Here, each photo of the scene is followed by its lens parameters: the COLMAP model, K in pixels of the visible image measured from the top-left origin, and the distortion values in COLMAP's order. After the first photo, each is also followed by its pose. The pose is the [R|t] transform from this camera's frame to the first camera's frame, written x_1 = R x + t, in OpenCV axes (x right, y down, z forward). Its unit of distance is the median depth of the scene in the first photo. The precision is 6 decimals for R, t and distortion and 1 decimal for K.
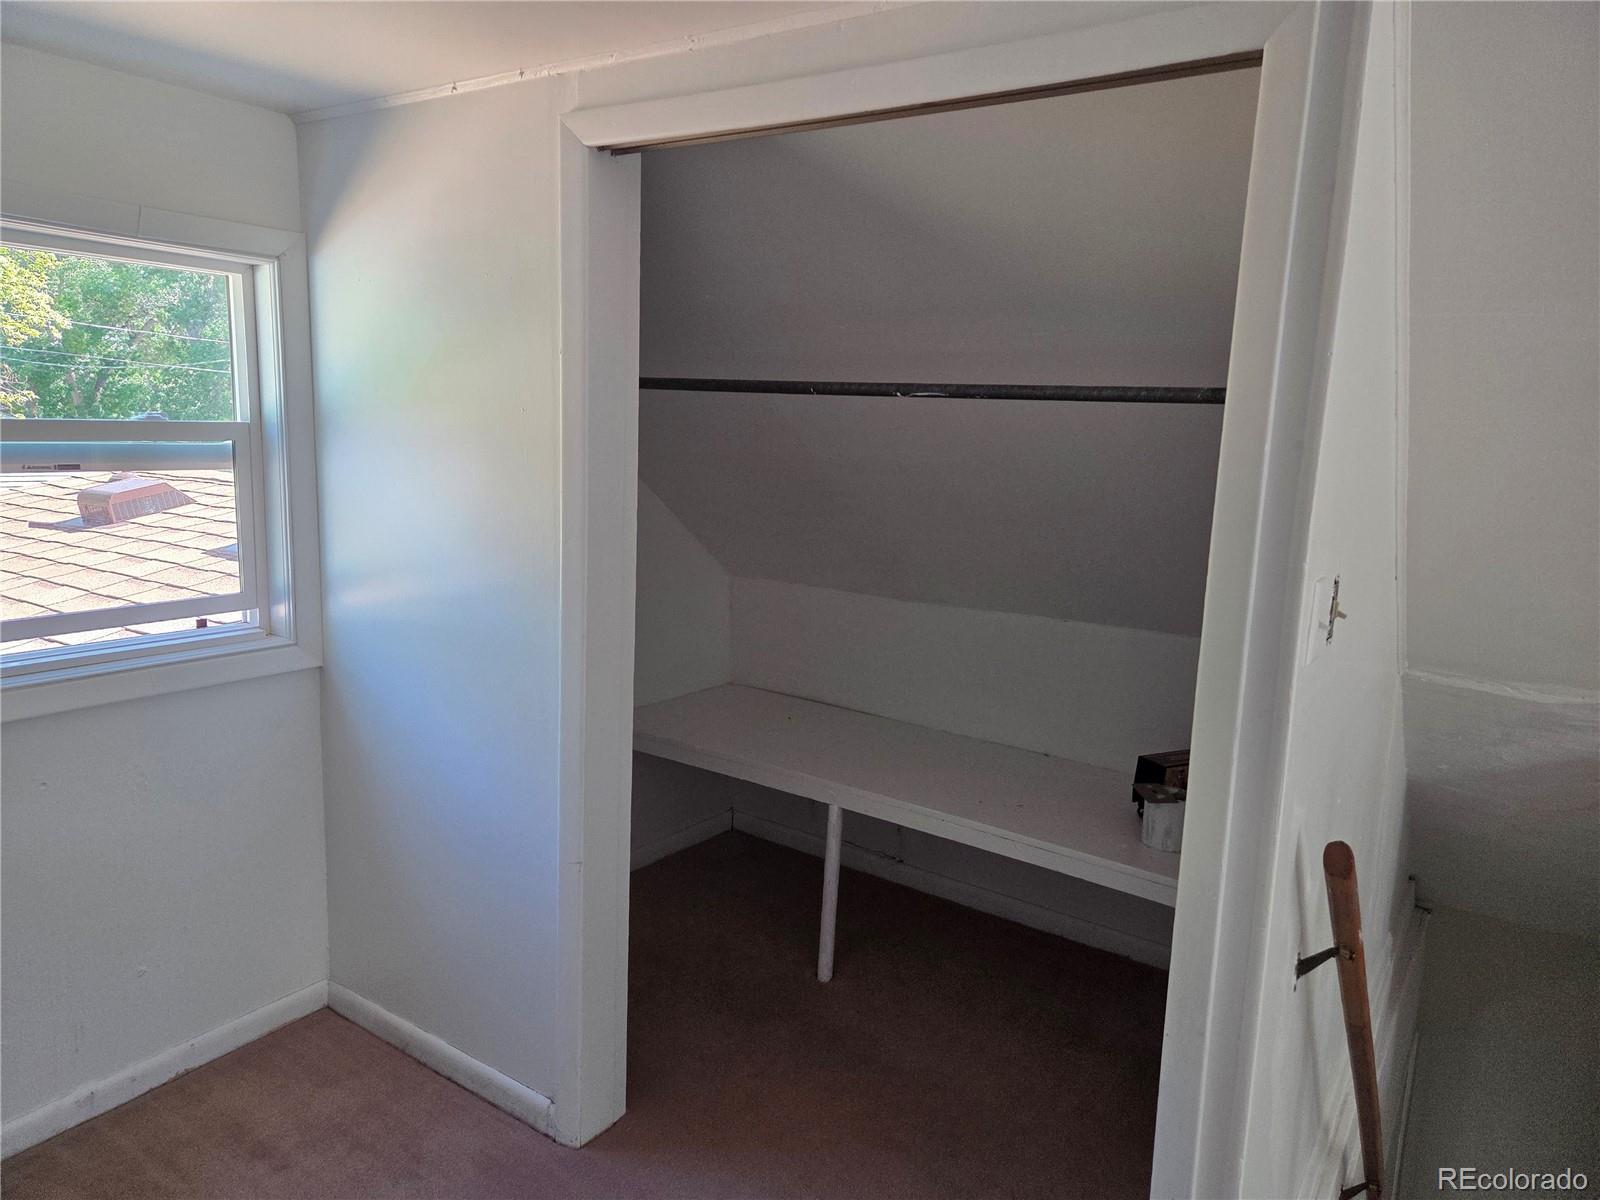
lens RADIAL K [[1081.2, 0, 811.2], [0, 1081.2, 590.6], [0, 0, 1]] dist [0.084959, -0.056656]
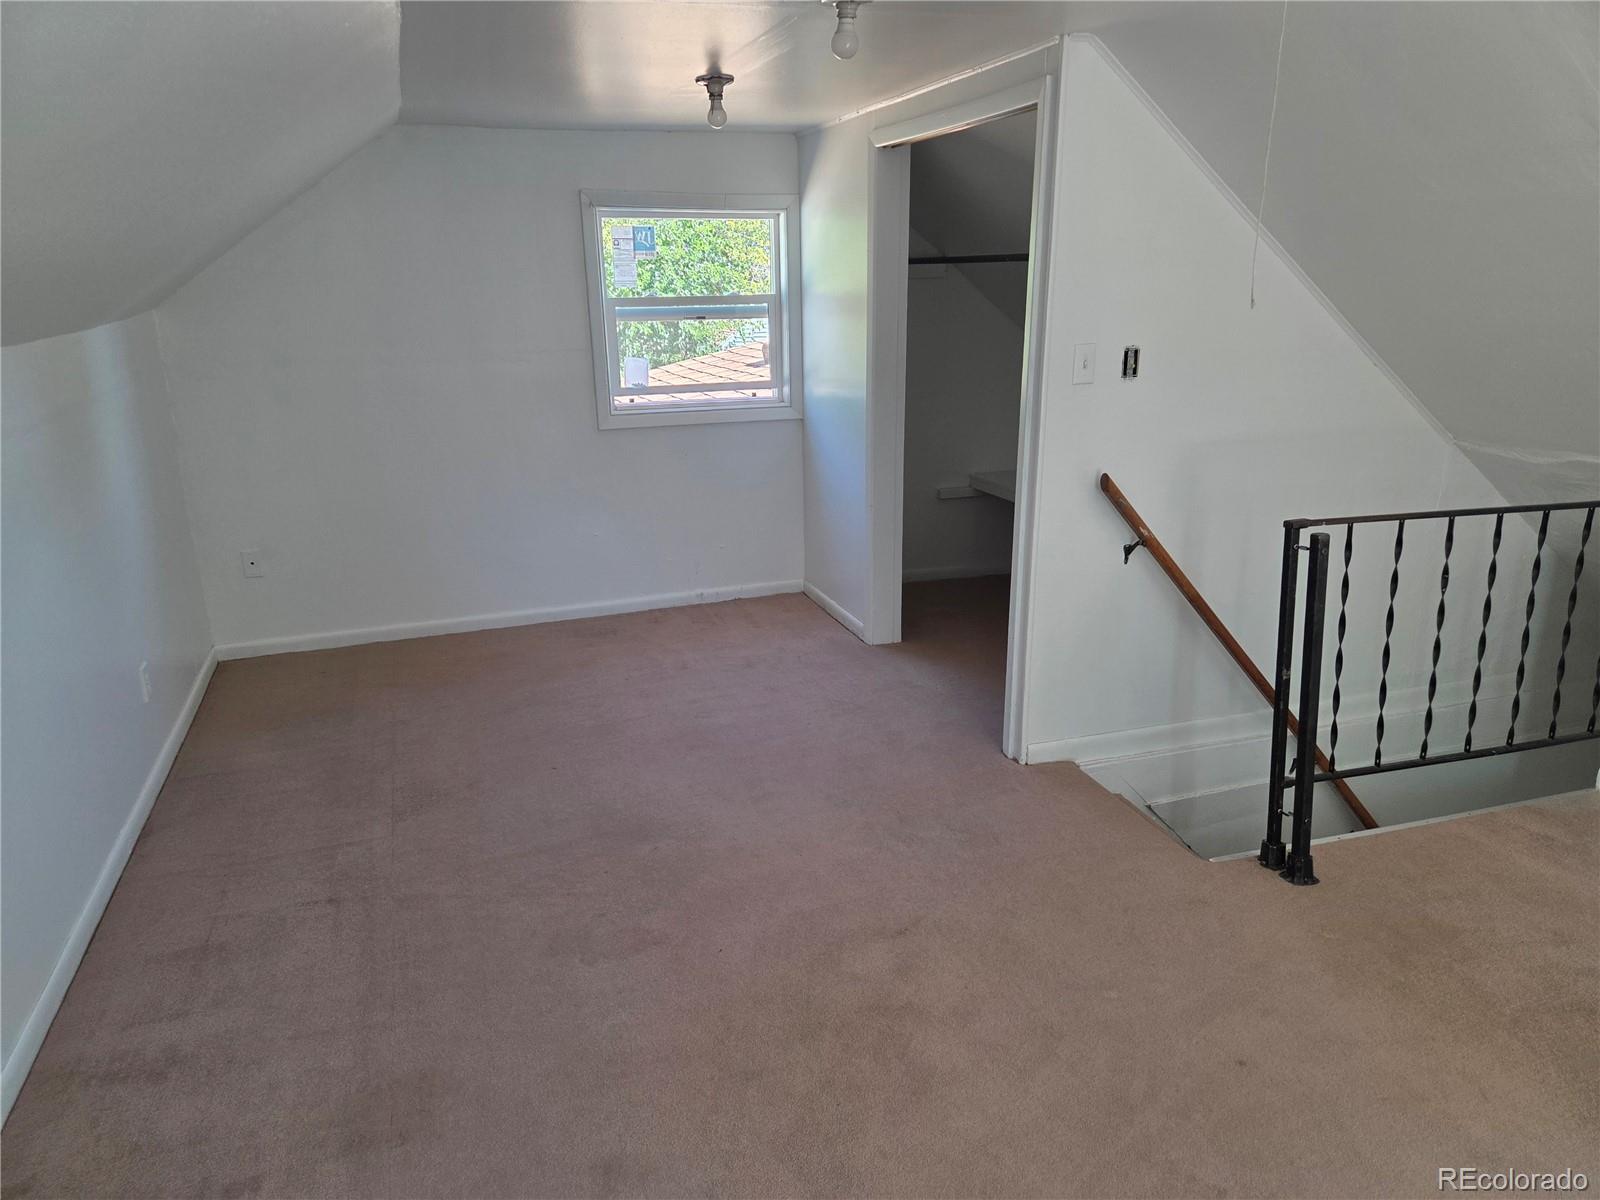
lens RADIAL K [[1081.2, 0, 795.5], [0, 1081.2, 611.7], [0, 0, 1]] dist [0.084959, -0.056656]
pose [[0.802390, 0.126101, -0.583326, 0.799982], [-0.049664, 0.988141, 0.145298, 0.139620], [0.594730, -0.087616, 0.799137, -0.669080]]
